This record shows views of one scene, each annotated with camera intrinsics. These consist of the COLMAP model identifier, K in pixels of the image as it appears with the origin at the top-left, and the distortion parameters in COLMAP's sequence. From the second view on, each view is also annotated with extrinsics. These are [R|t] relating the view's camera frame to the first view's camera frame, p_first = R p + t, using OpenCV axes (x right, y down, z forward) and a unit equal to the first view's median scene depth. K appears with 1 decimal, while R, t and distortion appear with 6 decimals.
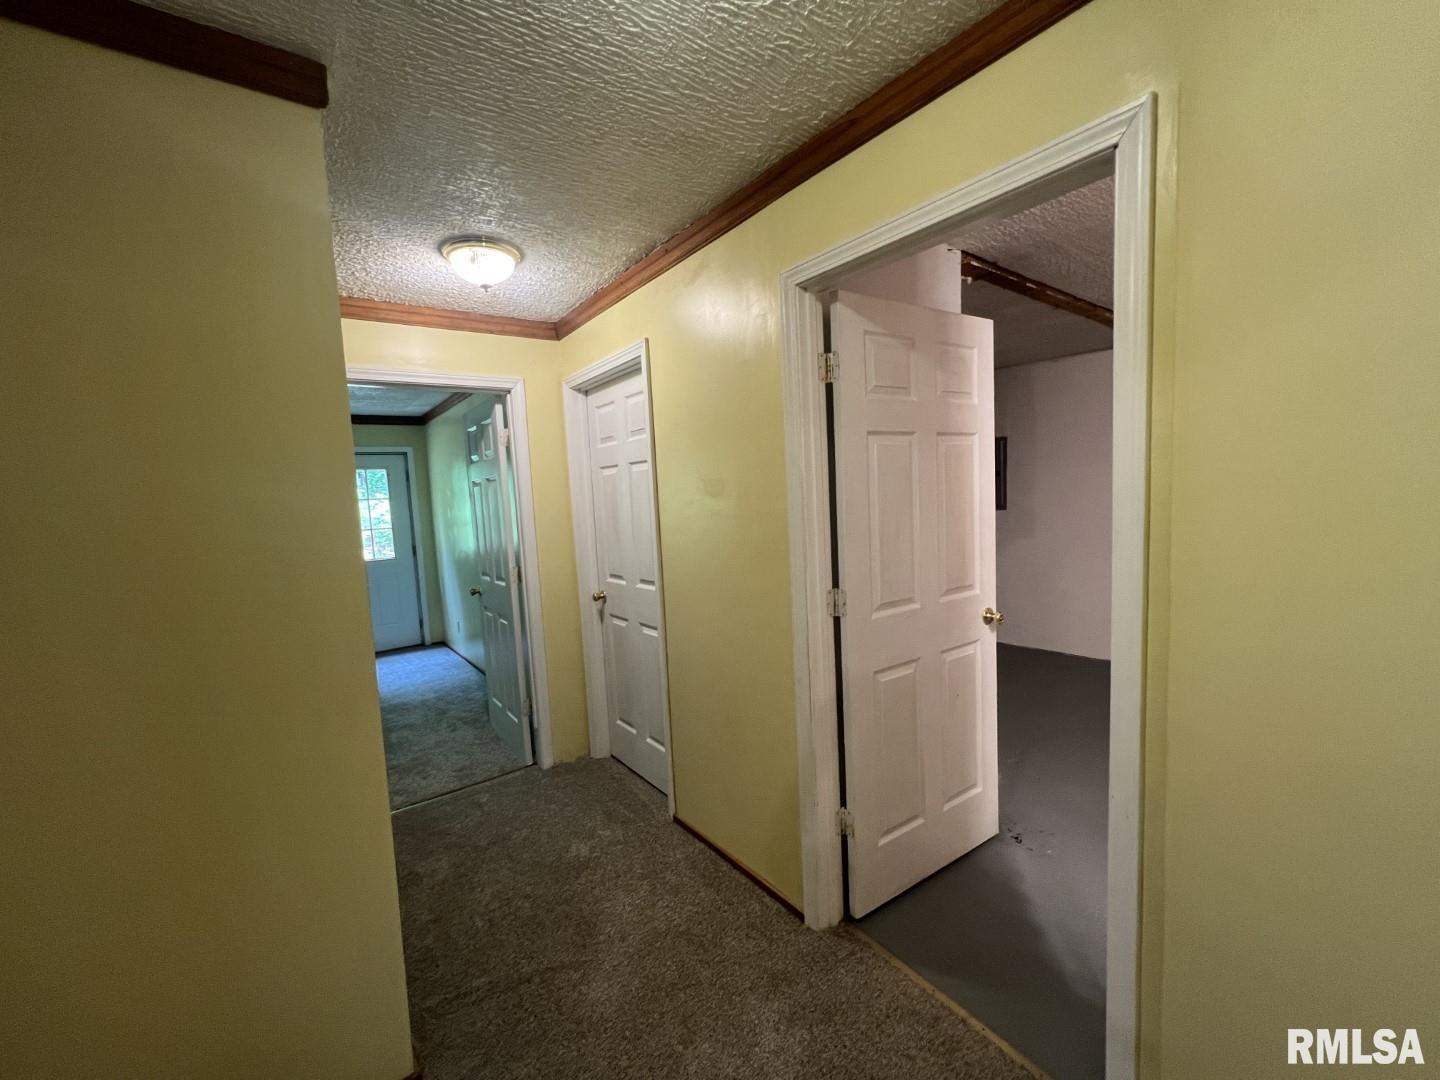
lens RADIAL K [[576.2, 0, 719.2], [0, 576.2, 540.5], [0, 0, 1]] dist [-0.000867, 0.000561]
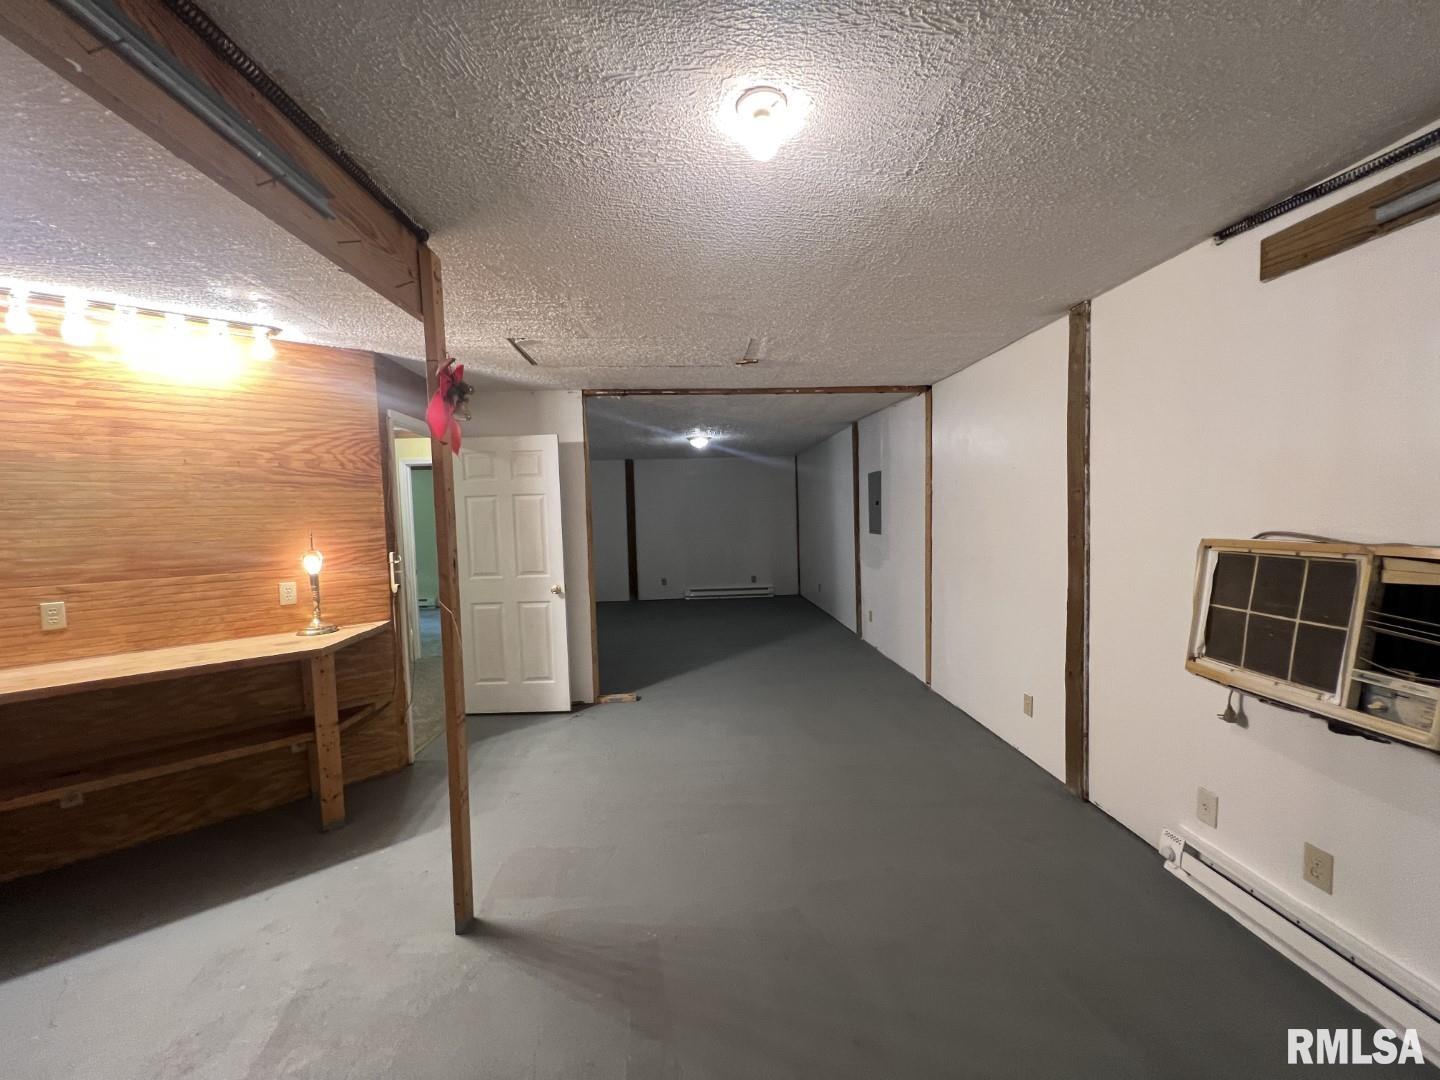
lens RADIAL K [[576.2, 0, 719.2], [0, 576.2, 540.5], [0, 0, 1]] dist [-0.000867, 0.000561]
pose [[0.822028, 0.062497, -0.566007, 2.123087], [-0.067394, 0.997651, 0.012280, -0.096516], [0.565445, 0.028051, 0.824309, -0.271951]]
